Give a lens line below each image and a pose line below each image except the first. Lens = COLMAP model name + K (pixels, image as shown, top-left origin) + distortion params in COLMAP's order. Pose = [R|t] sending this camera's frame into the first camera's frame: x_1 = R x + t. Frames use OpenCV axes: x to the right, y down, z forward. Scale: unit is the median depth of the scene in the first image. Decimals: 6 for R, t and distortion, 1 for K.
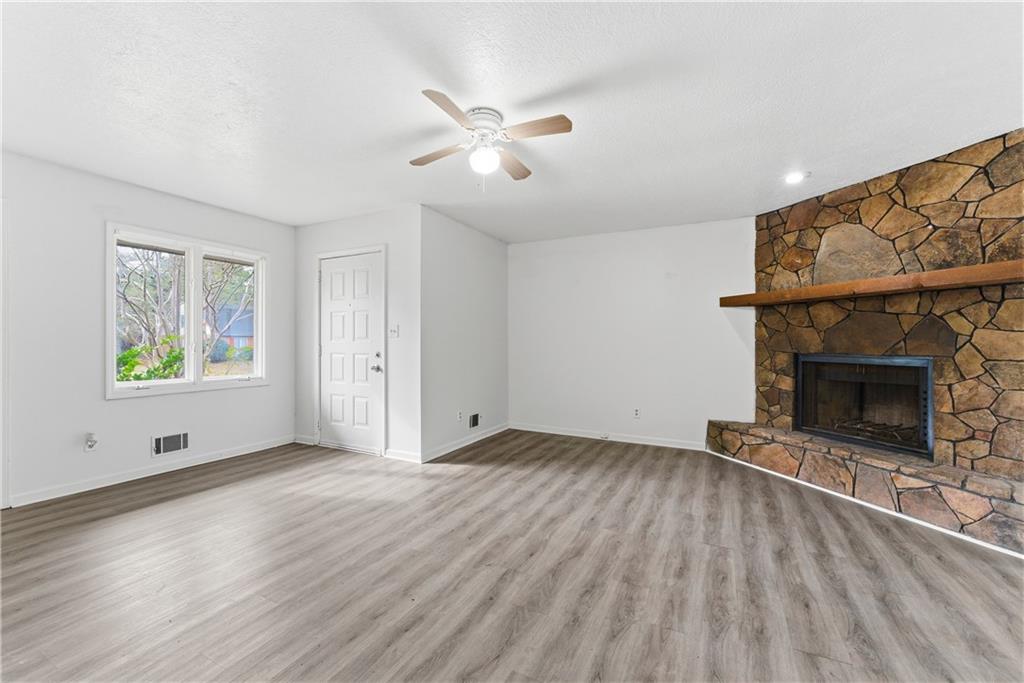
lens RADIAL K [[416.4, 0, 514.1], [0, 416.4, 341.3], [0, 0, 1]] dist [-0.001925, 0.000438]
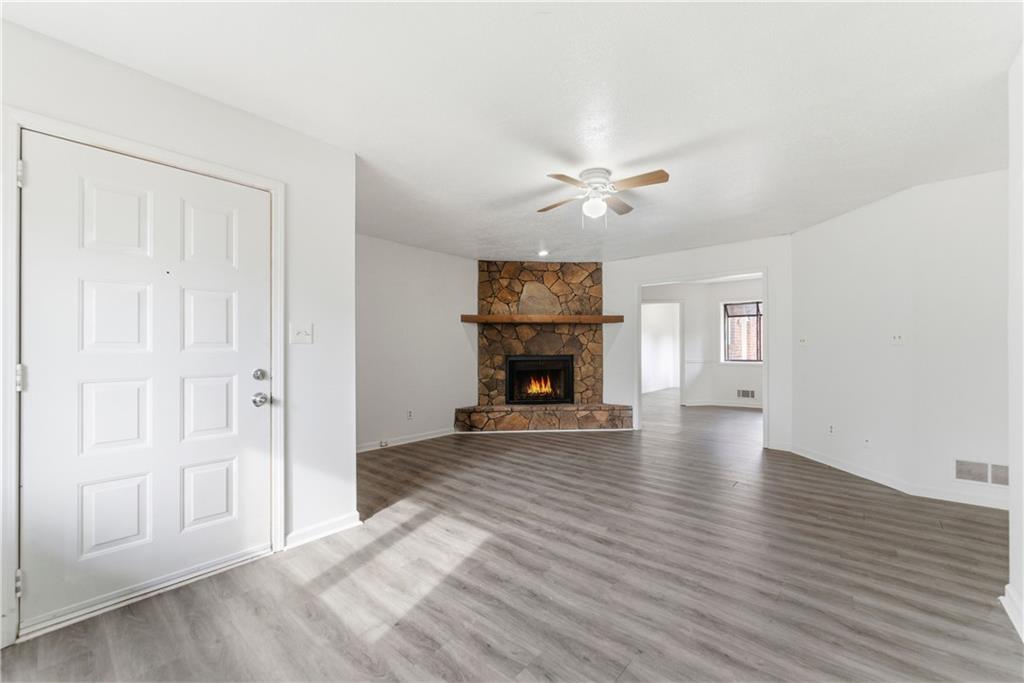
lens RADIAL K [[416.4, 0, 520.7], [0, 416.4, 345.4], [0, 0, 1]] dist [-0.001925, 0.000438]
pose [[0.227669, 0.001731, 0.973737, -0.997543], [0.003810, 0.999989, -0.002668, -0.005316], [-0.973731, 0.004317, 0.227660, 0.680328]]
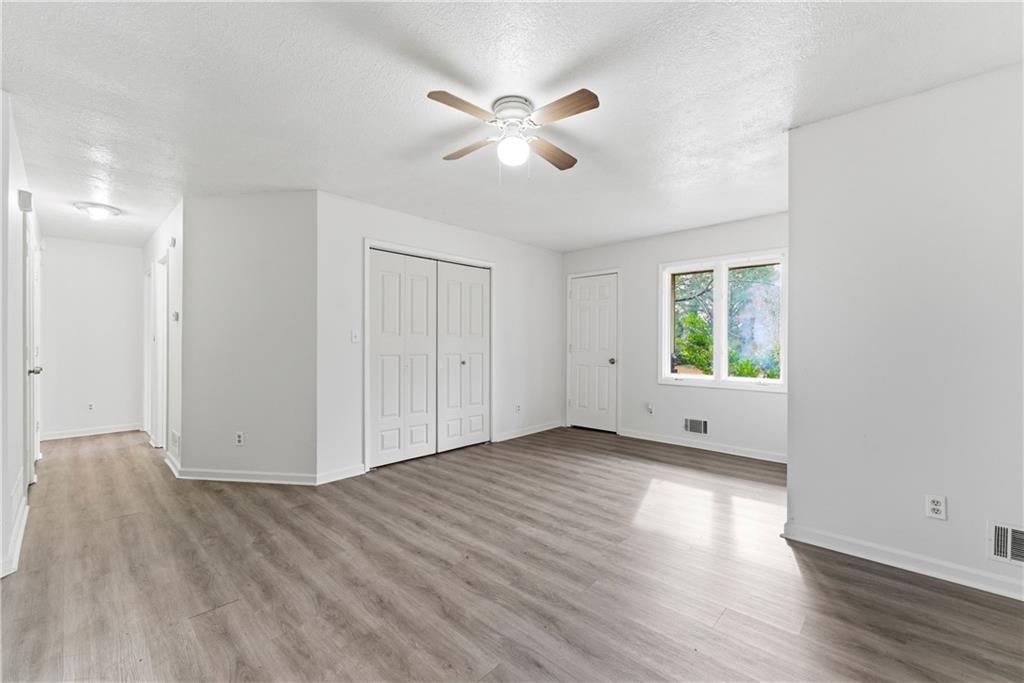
lens RADIAL K [[416.4, 0, 511.2], [0, 416.4, 343.8], [0, 0, 1]] dist [-0.001925, 0.000438]
pose [[-0.288032, -0.000939, -0.957620, 0.600558], [-0.001760, 0.999998, -0.000451, -0.001034], [0.957619, 0.001556, -0.288033, 0.924300]]
